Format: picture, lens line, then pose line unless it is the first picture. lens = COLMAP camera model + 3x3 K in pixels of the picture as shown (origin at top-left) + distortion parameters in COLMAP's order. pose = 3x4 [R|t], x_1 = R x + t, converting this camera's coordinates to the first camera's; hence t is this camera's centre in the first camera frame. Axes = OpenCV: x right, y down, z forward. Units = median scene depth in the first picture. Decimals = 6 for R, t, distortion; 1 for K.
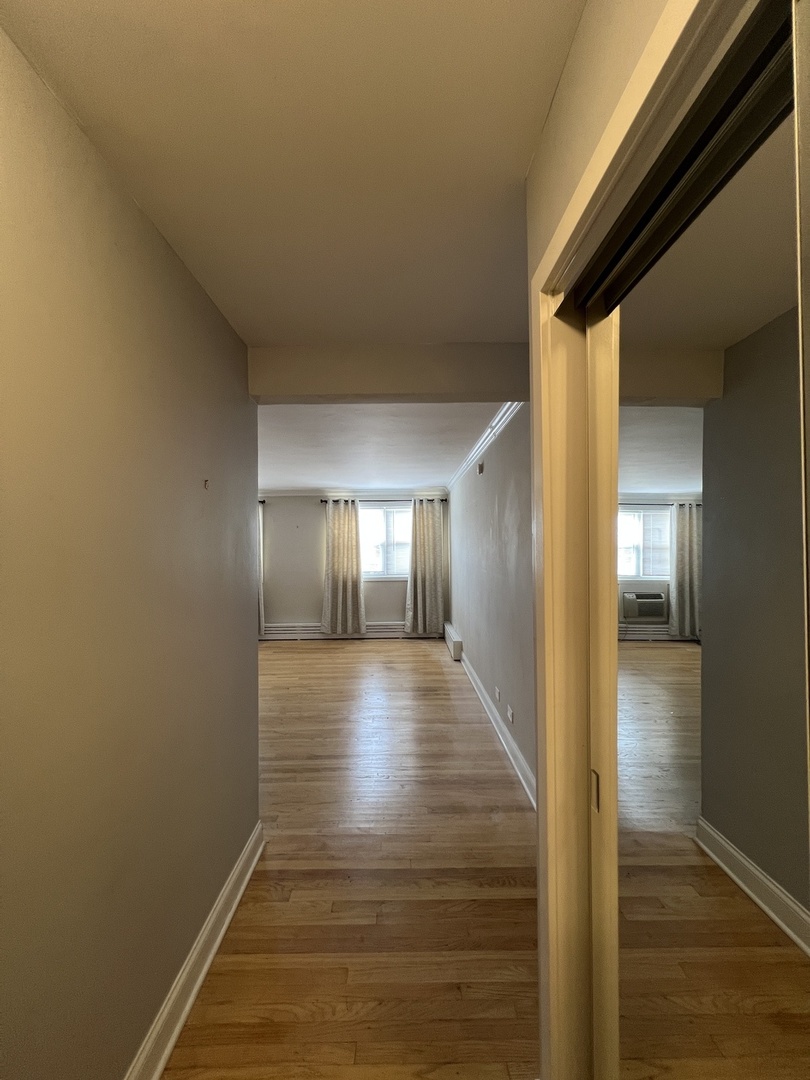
lens RADIAL K [[434.0, 0, 405.0], [0, 434.0, 540.0], [0, 0, 1]] dist [0.000217, 0.000043]
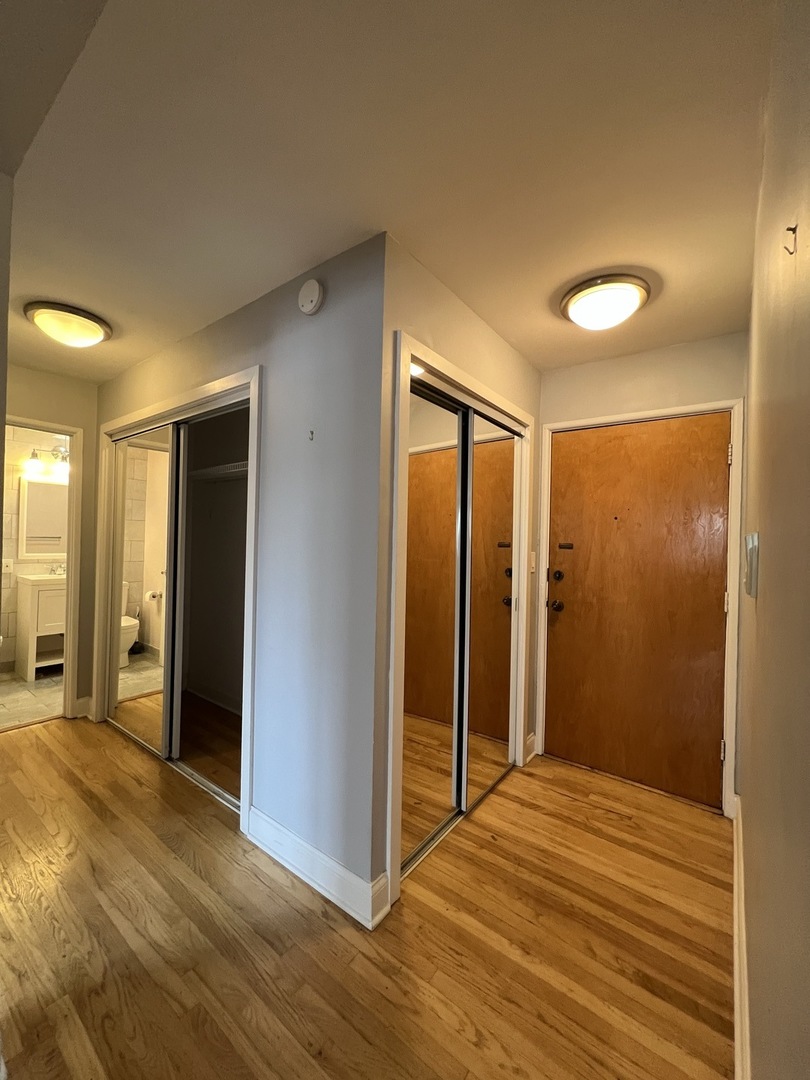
lens RADIAL K [[432.5, 0, 405.0], [0, 432.5, 540.0], [0, 0, 1]] dist [0.000034, 0.000004]
pose [[-0.796167, -0.007446, 0.605031, -0.463281], [-0.021801, 0.999628, -0.016387, 0.116979], [-0.604684, -0.026237, -0.796033, 1.552573]]
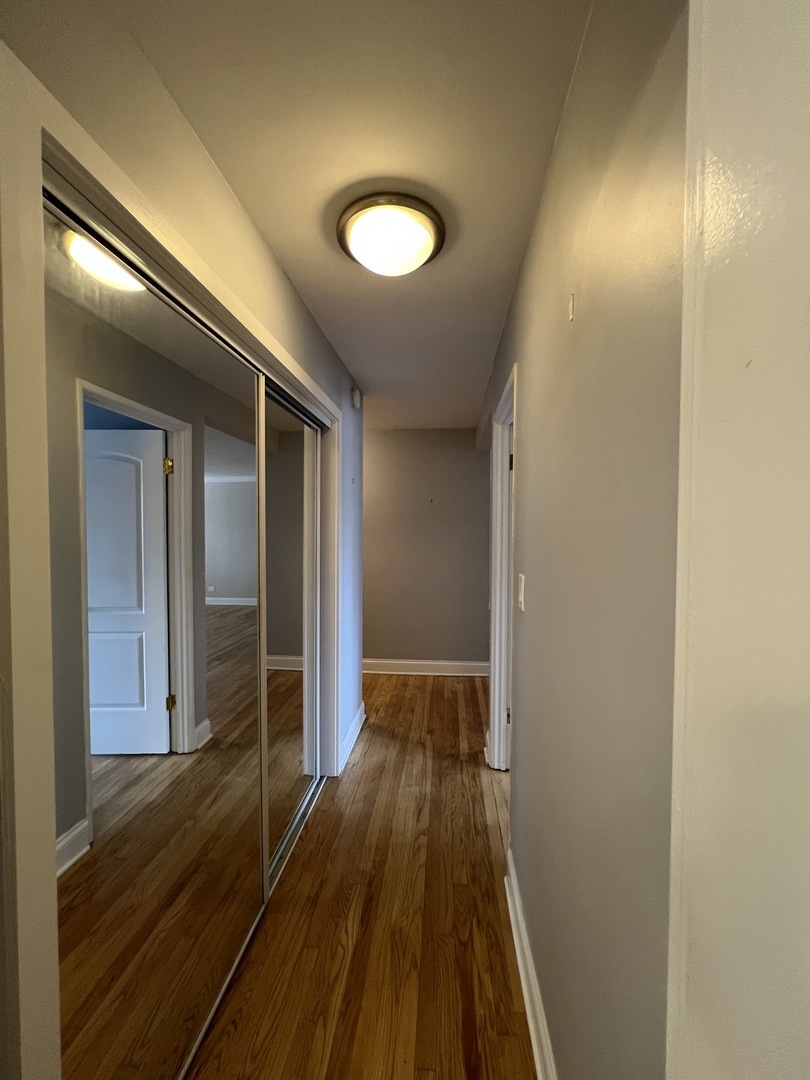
lens RADIAL K [[432.5, 0, 405.0], [0, 432.5, 540.0], [0, 0, 1]] dist [0.000034, 0.000004]
pose [[-0.097317, 0.037487, -0.994547, 2.430783], [0.016776, 0.999210, 0.036021, 0.015816], [0.995112, -0.013179, -0.097869, 1.203661]]
